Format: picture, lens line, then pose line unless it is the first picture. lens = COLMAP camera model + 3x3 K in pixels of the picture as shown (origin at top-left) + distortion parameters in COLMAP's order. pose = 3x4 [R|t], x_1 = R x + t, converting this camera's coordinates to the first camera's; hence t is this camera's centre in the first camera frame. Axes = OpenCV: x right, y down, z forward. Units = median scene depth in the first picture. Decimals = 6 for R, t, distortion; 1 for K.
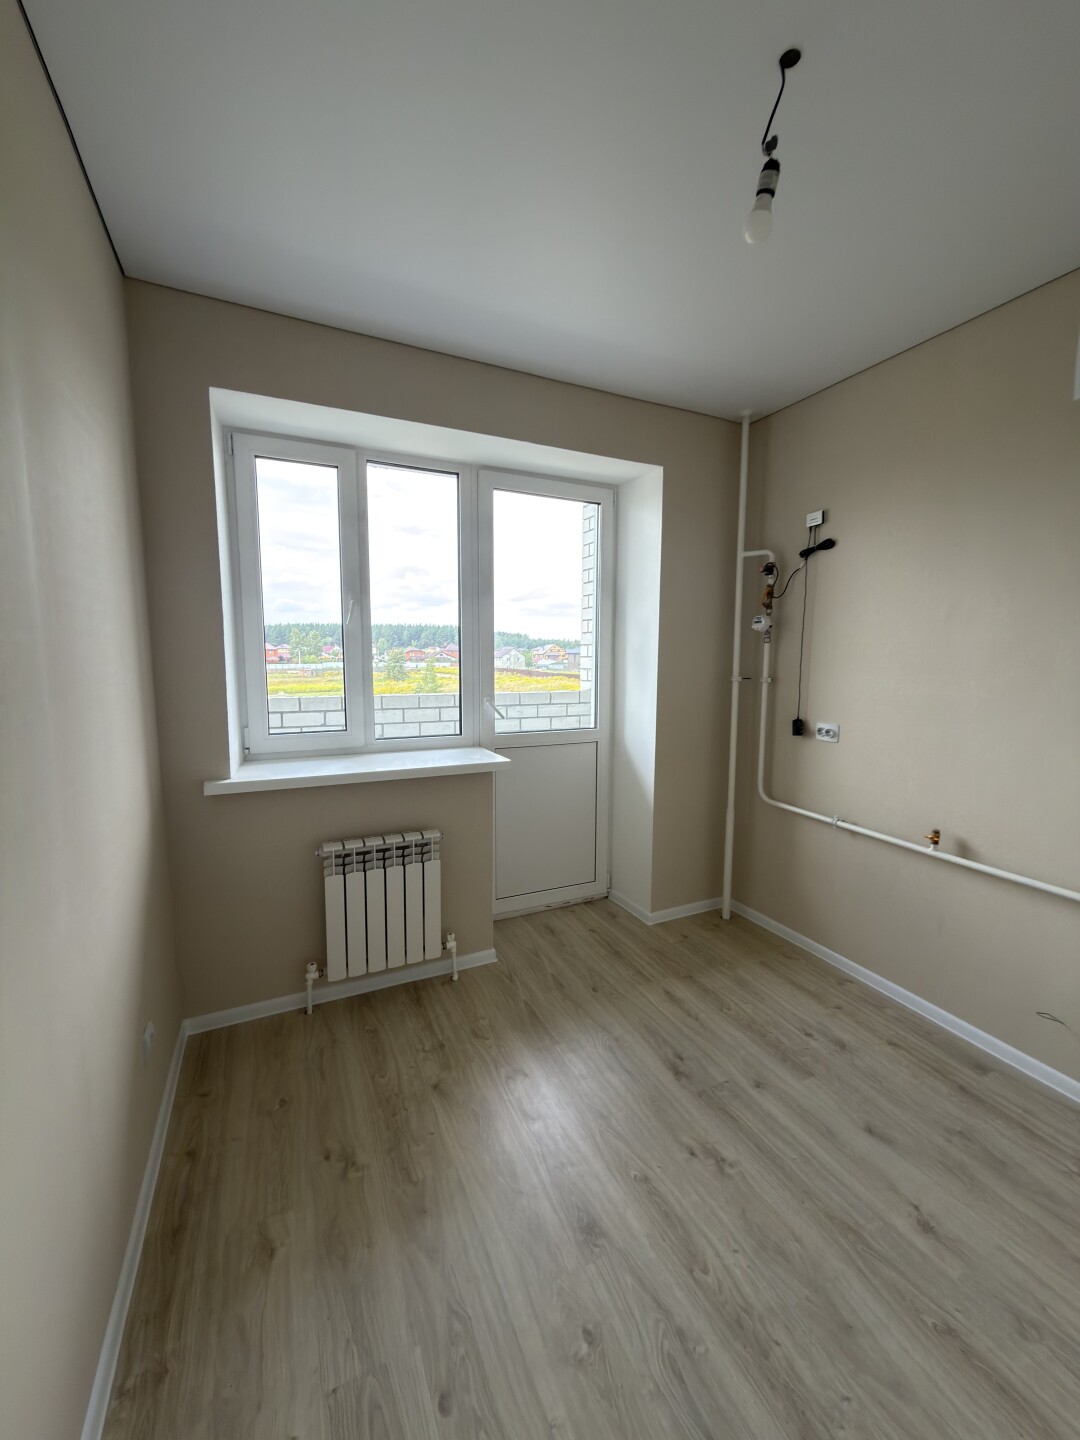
lens RADIAL K [[573.8, 0, 542.1], [0, 573.8, 716.1], [0, 0, 1]] dist [0.000988, 0.000166]
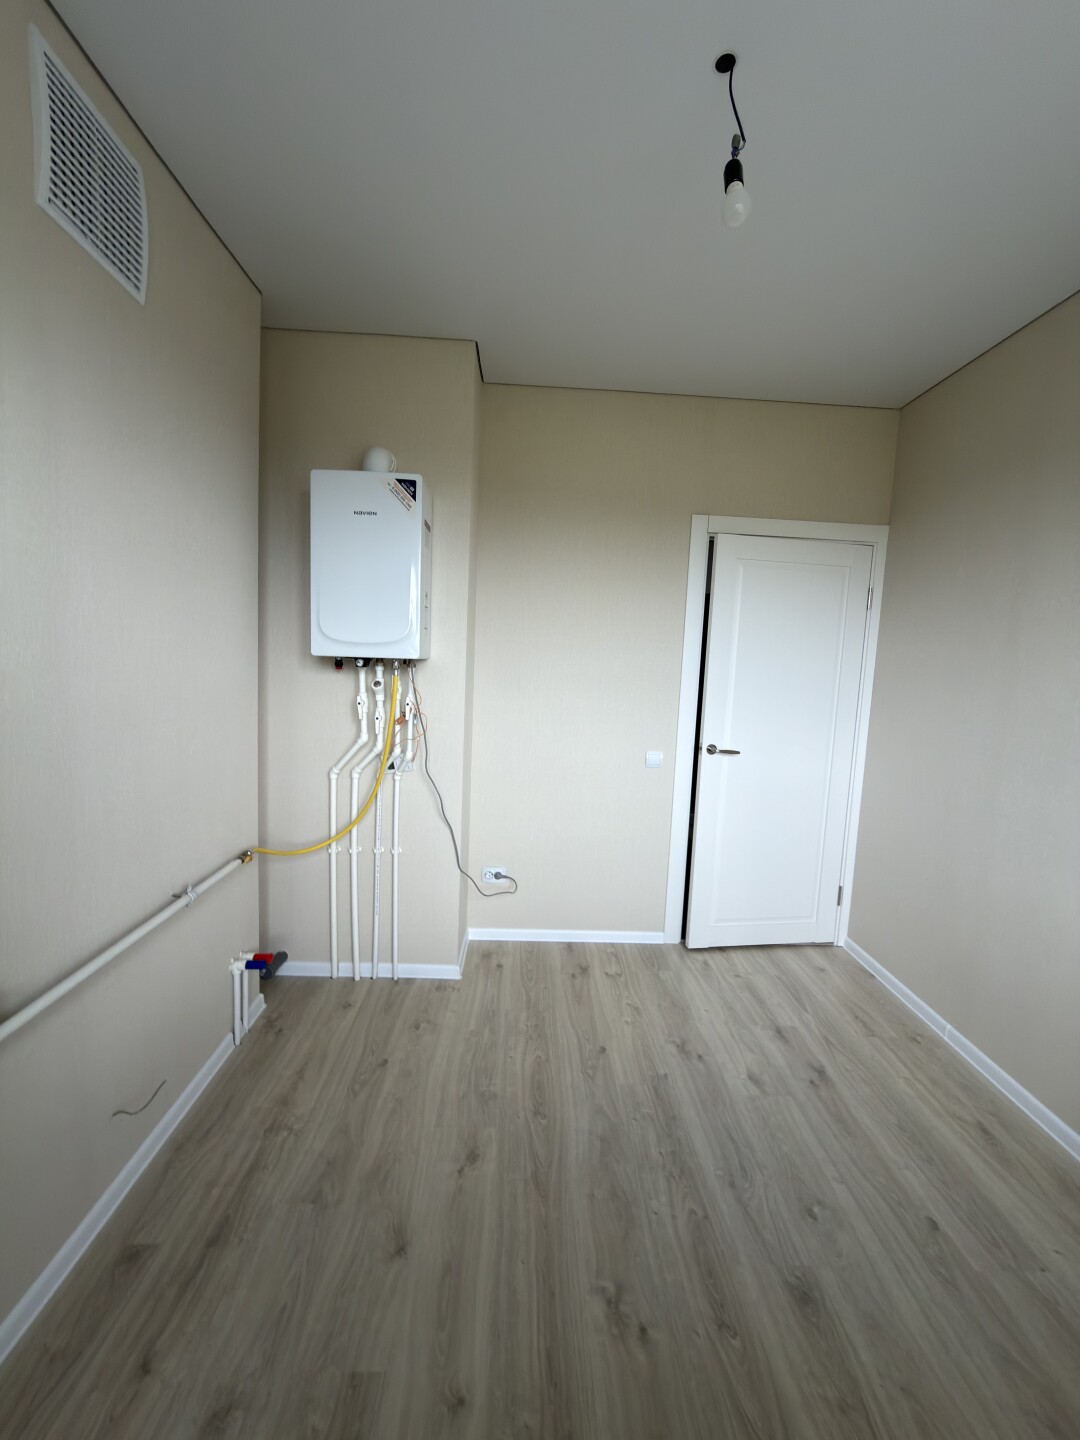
lens RADIAL K [[573.8, 0, 542.1], [0, 573.8, 716.1], [0, 0, 1]] dist [0.000988, 0.000166]
pose [[-0.915566, -0.086901, 0.392667, 0.120377], [-0.005086, 0.978799, 0.204758, -0.115635], [-0.402136, 0.185472, -0.896597, 1.173356]]
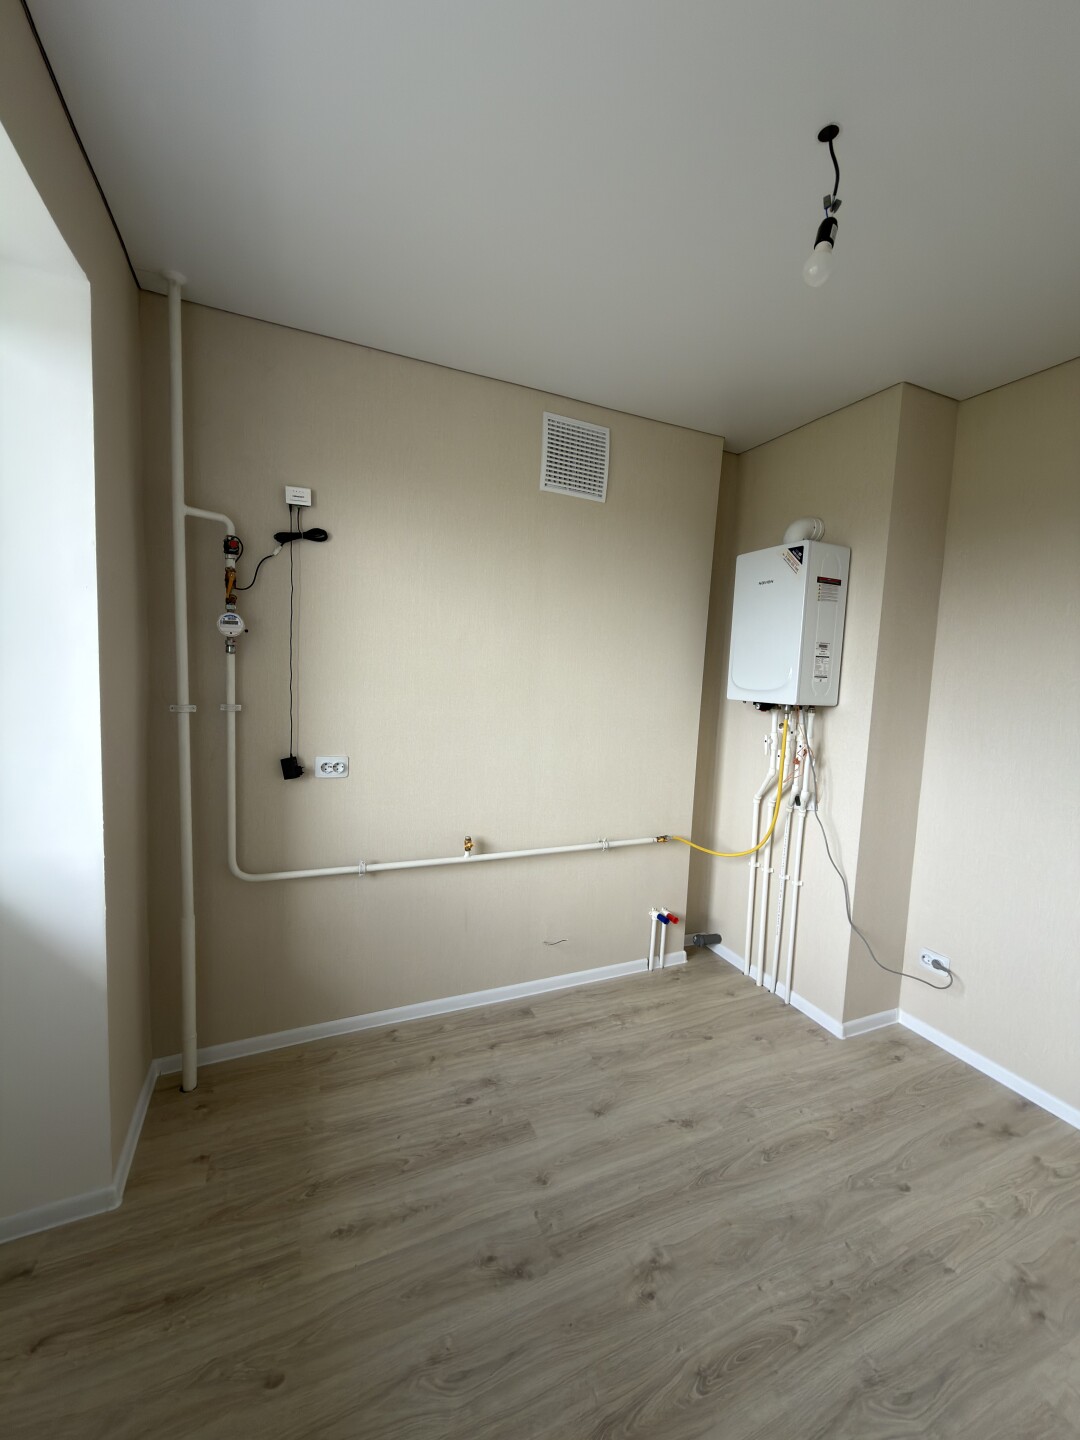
lens RADIAL K [[573.8, 0, 542.1], [0, 573.8, 716.1], [0, 0, 1]] dist [0.000988, 0.000166]
pose [[0.027154, -0.091427, 0.995442, -0.370196], [0.069276, 0.993587, 0.089367, -0.117304], [-0.997228, 0.066534, 0.033314, 0.805609]]
